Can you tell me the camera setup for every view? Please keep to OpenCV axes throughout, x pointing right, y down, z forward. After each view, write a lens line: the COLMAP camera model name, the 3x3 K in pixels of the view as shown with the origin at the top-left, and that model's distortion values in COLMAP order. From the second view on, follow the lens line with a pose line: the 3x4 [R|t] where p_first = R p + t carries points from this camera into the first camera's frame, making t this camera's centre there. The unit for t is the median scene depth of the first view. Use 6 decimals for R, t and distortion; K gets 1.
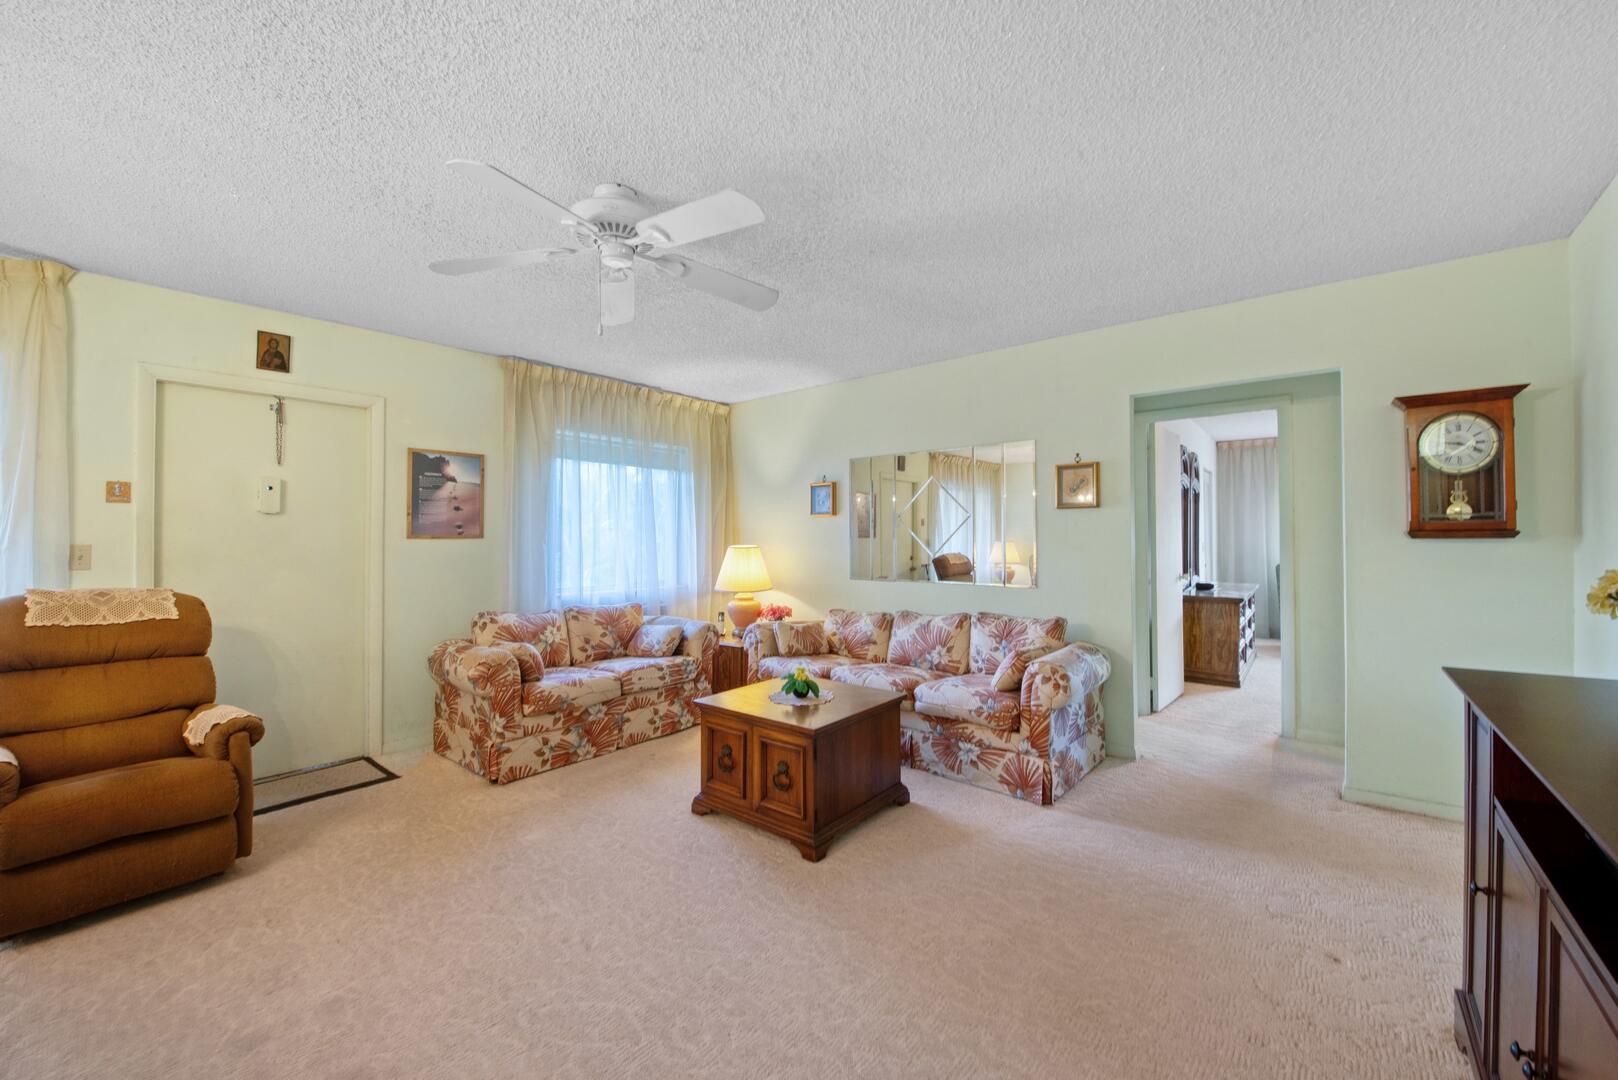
lens RADIAL K [[650.8, 0, 809.0], [0, 650.8, 540.0], [0, 0, 1]] dist [-0.000001, -0.000060]
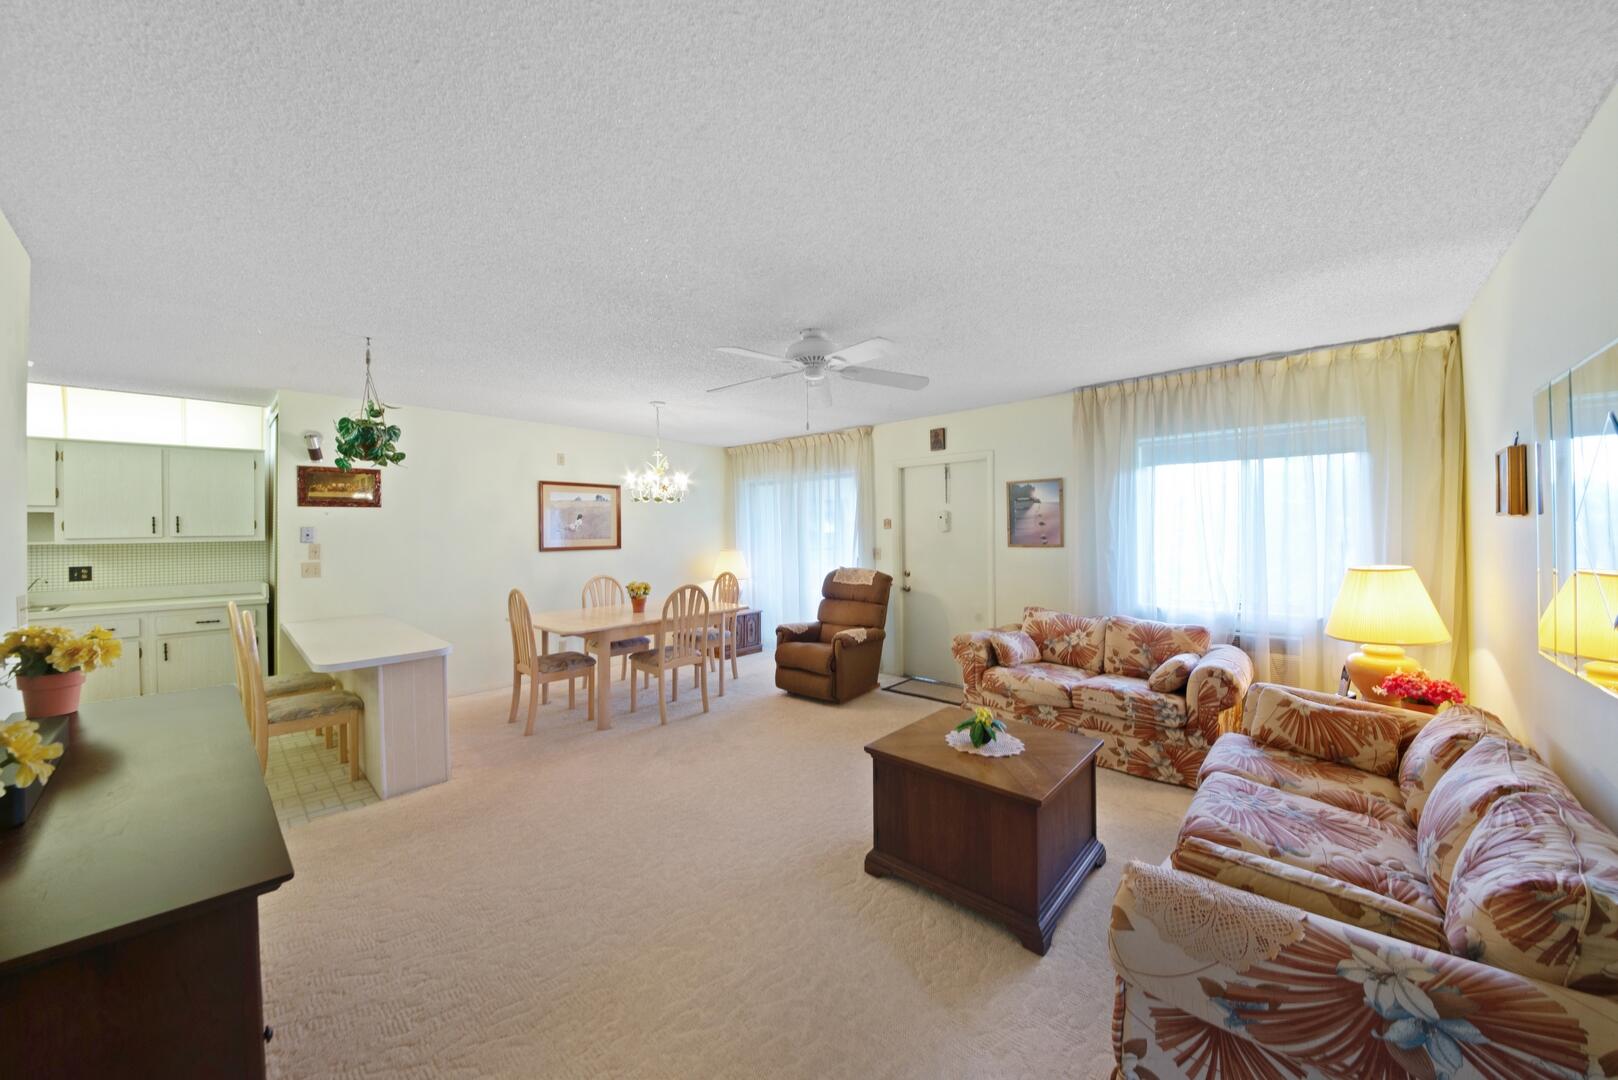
lens RADIAL K [[577.6, 0, 810.9], [0, 577.6, 532.2], [0, 0, 1]] dist [0.016970, -0.015607]
pose [[-0.079608, 0.003964, -0.996818, 0.618707], [0.006415, 0.999973, 0.003465, -0.038578], [0.996806, -0.006119, -0.079631, 0.642252]]
